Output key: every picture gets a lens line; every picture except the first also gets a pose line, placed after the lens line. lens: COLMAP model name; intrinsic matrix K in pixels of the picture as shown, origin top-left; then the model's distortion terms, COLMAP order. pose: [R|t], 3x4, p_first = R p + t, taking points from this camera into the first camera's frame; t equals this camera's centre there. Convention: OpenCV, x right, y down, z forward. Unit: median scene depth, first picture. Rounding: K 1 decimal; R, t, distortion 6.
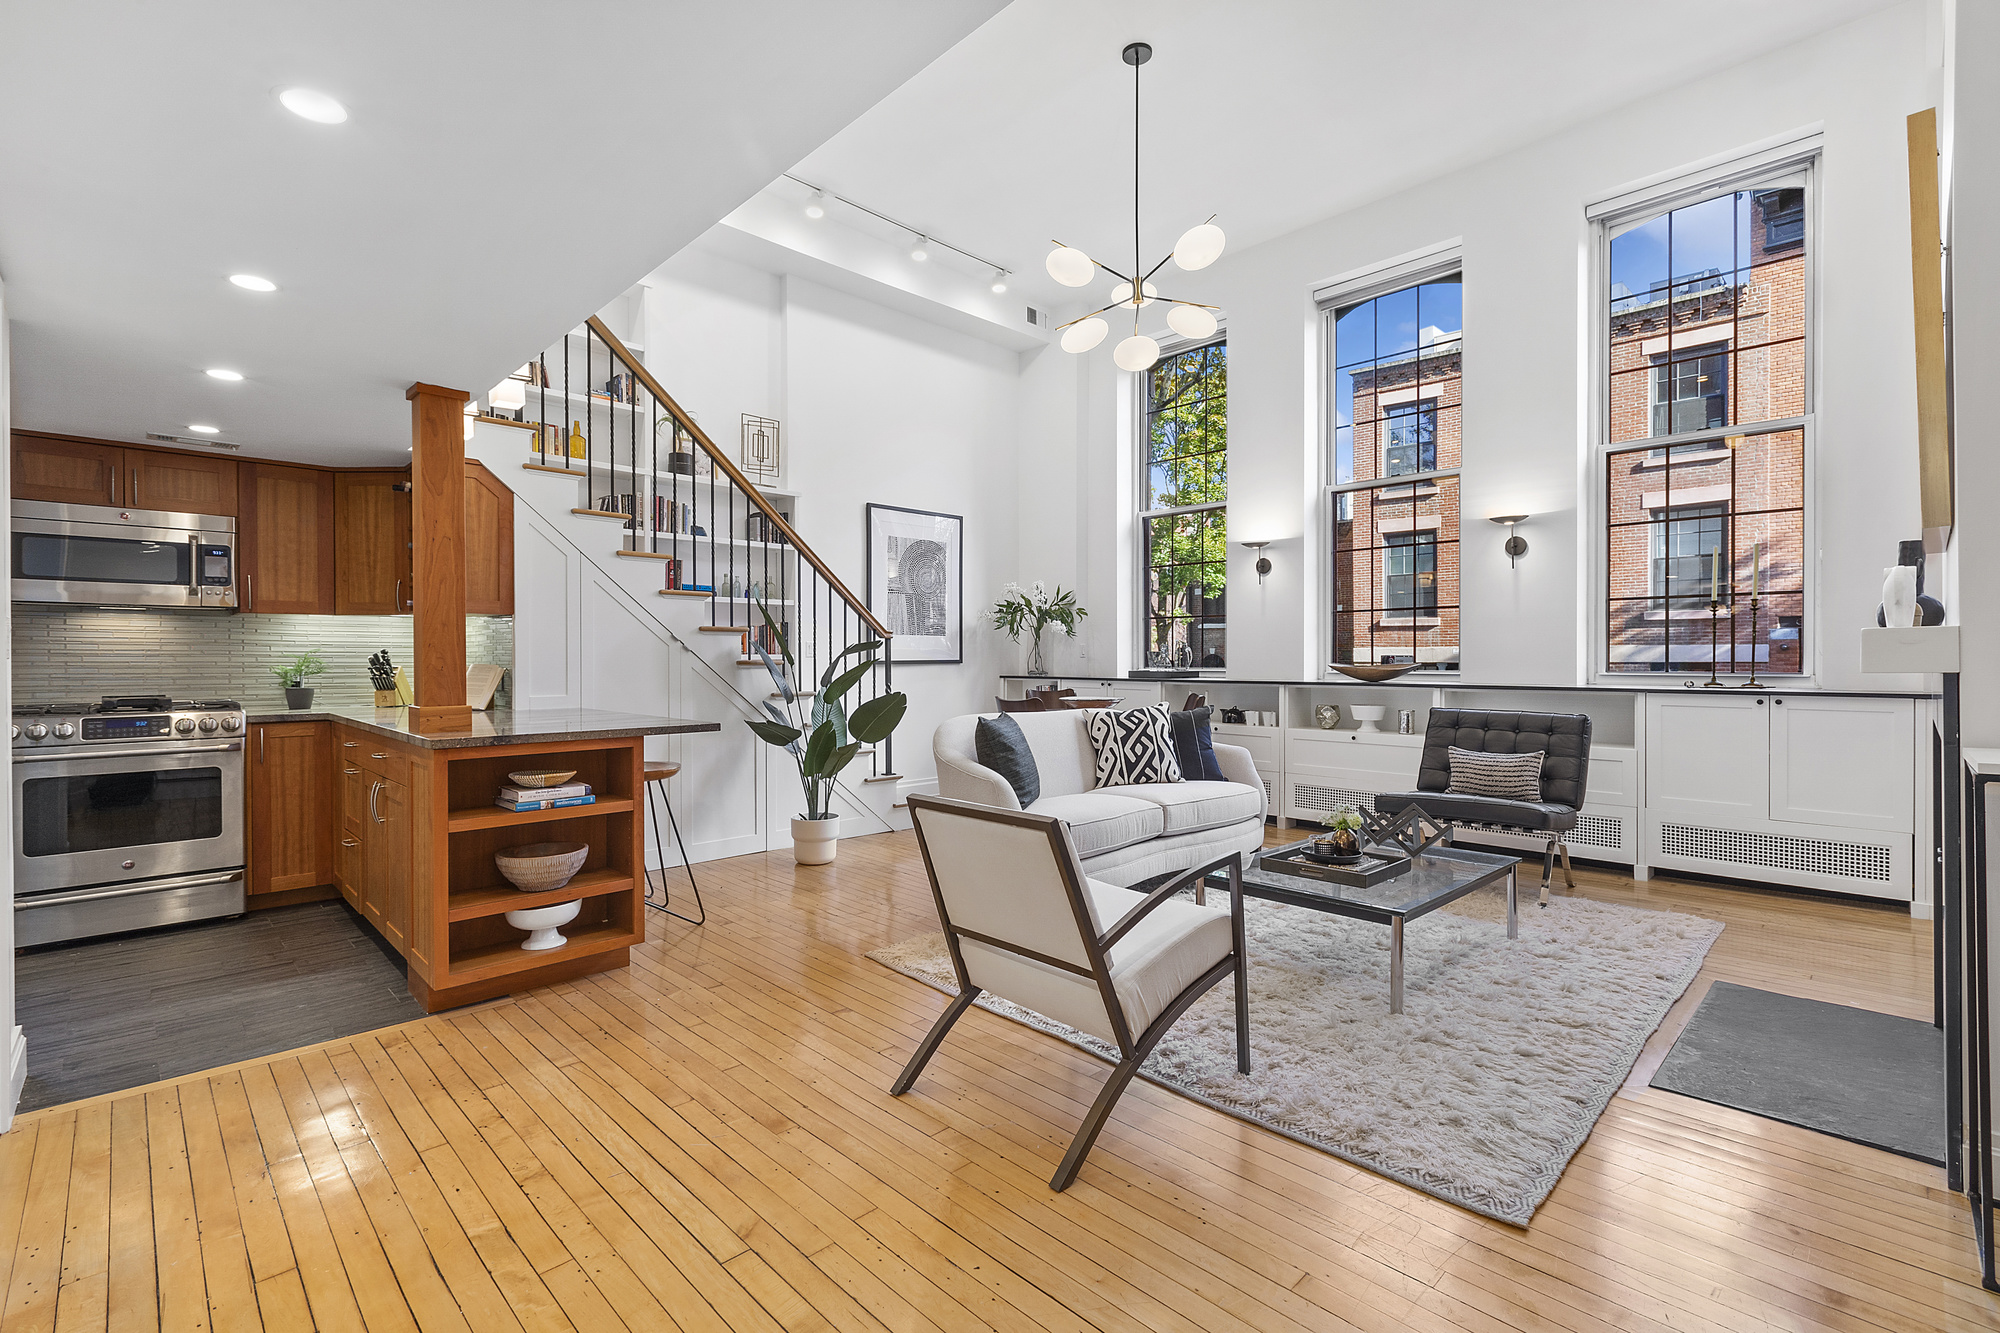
lens RADIAL K [[905.0, 0, 994.5], [0, 905.0, 658.0], [0, 0, 1]] dist [0.000554, -0.000216]
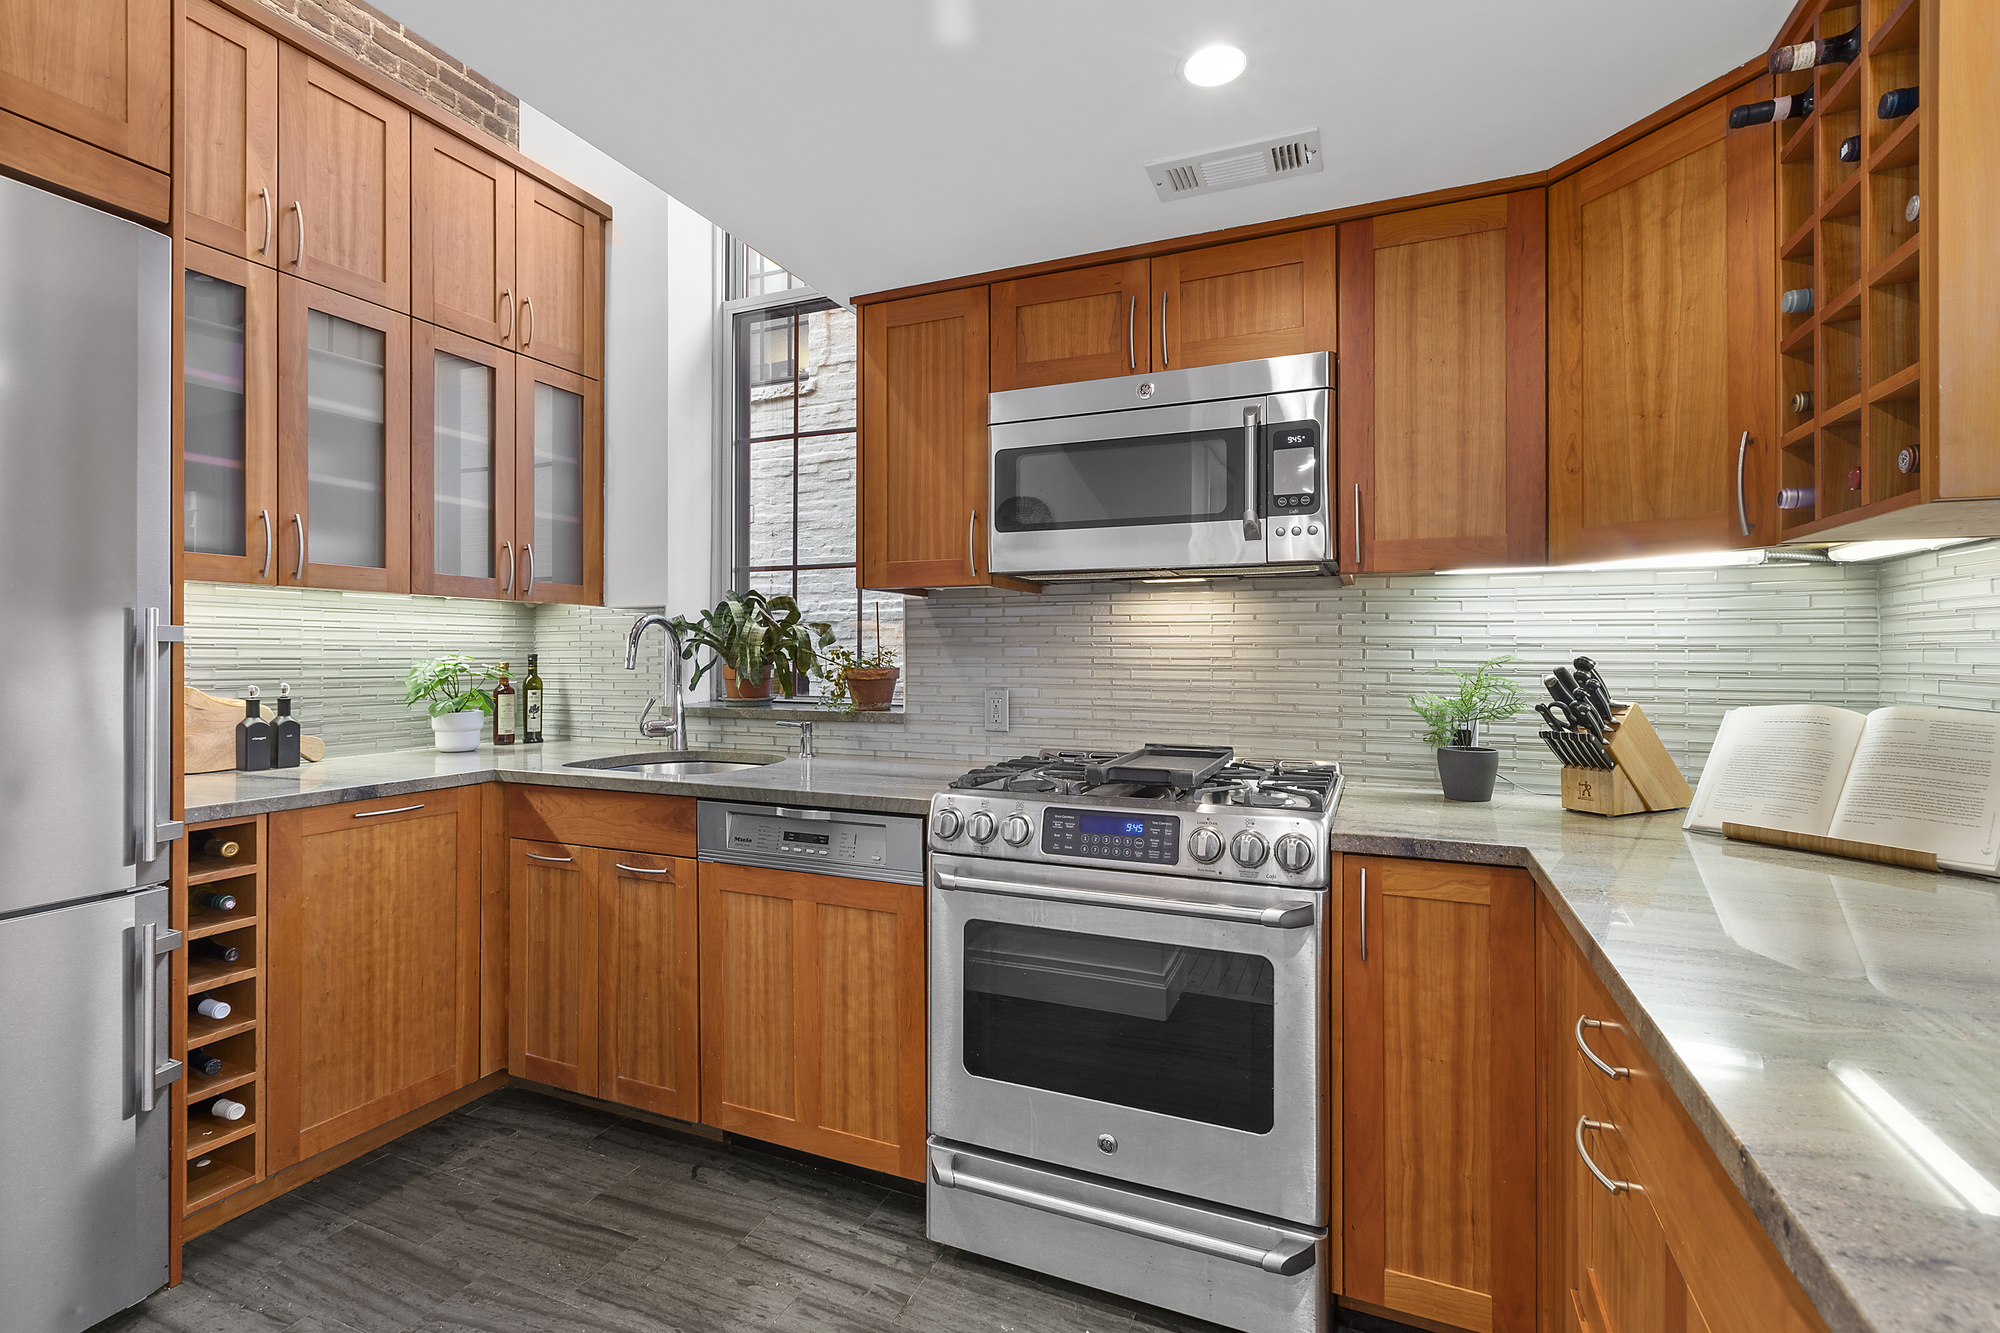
lens RADIAL K [[905.0, 0, 994.5], [0, 905.0, 658.0], [0, 0, 1]] dist [0.000554, -0.000216]
pose [[0.378234, 0.005963, -0.925691, -0.502522], [0.001643, 0.999973, 0.007113, -0.013197], [0.925709, -0.004212, 0.378214, 0.693207]]
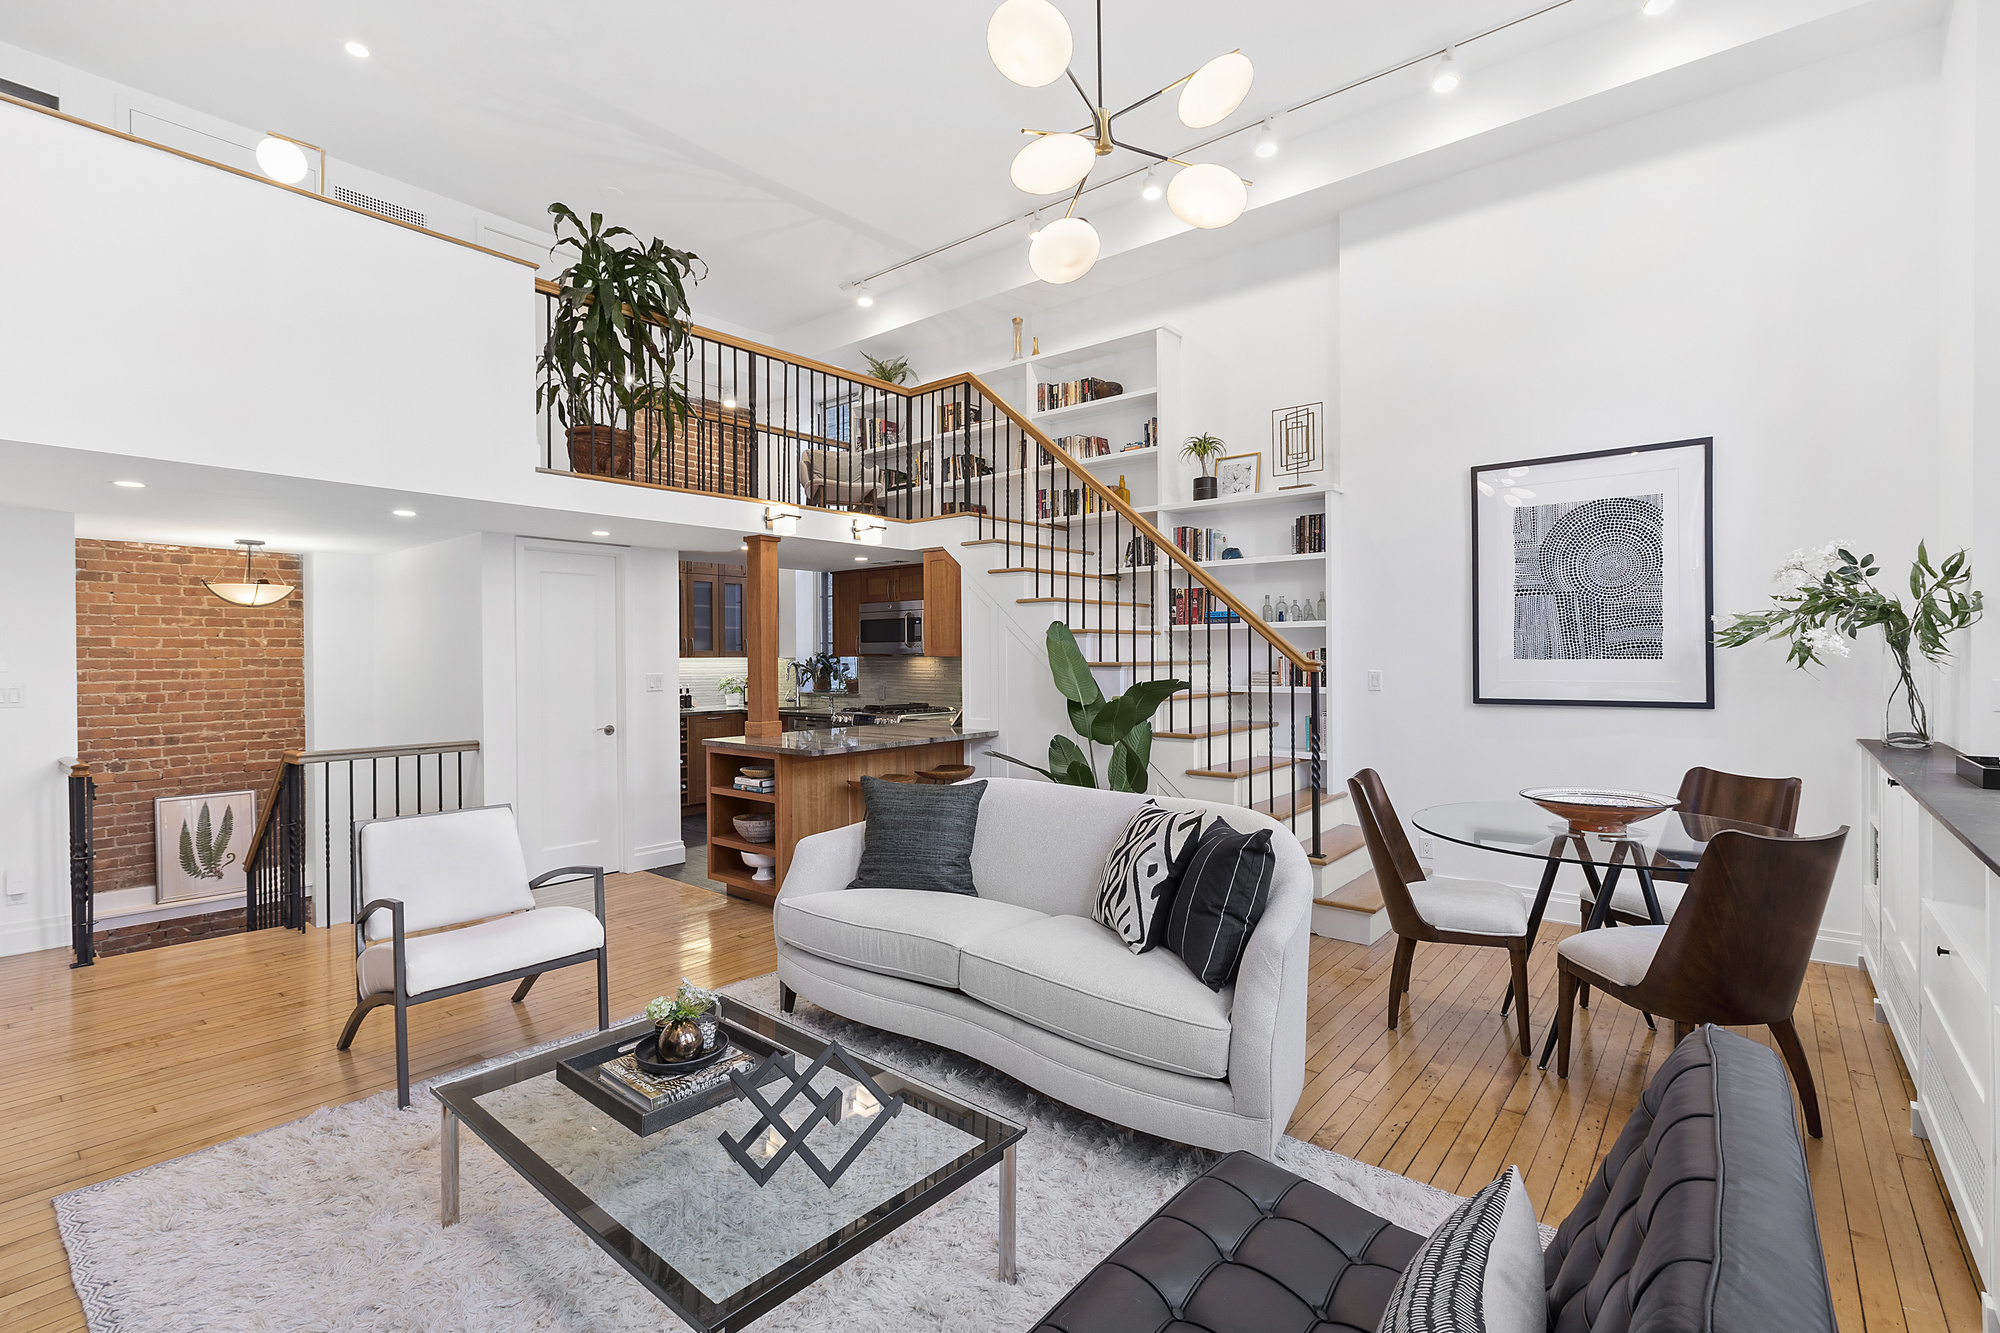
lens RADIAL K [[905.0, 0, 994.5], [0, 905.0, 658.0], [0, 0, 1]] dist [0.000554, -0.000216]
pose [[0.099130, 0.005212, -0.995061, 0.860236], [0.008481, 0.999946, 0.006082, -0.058491], [0.995038, -0.009042, 0.099080, 0.972403]]
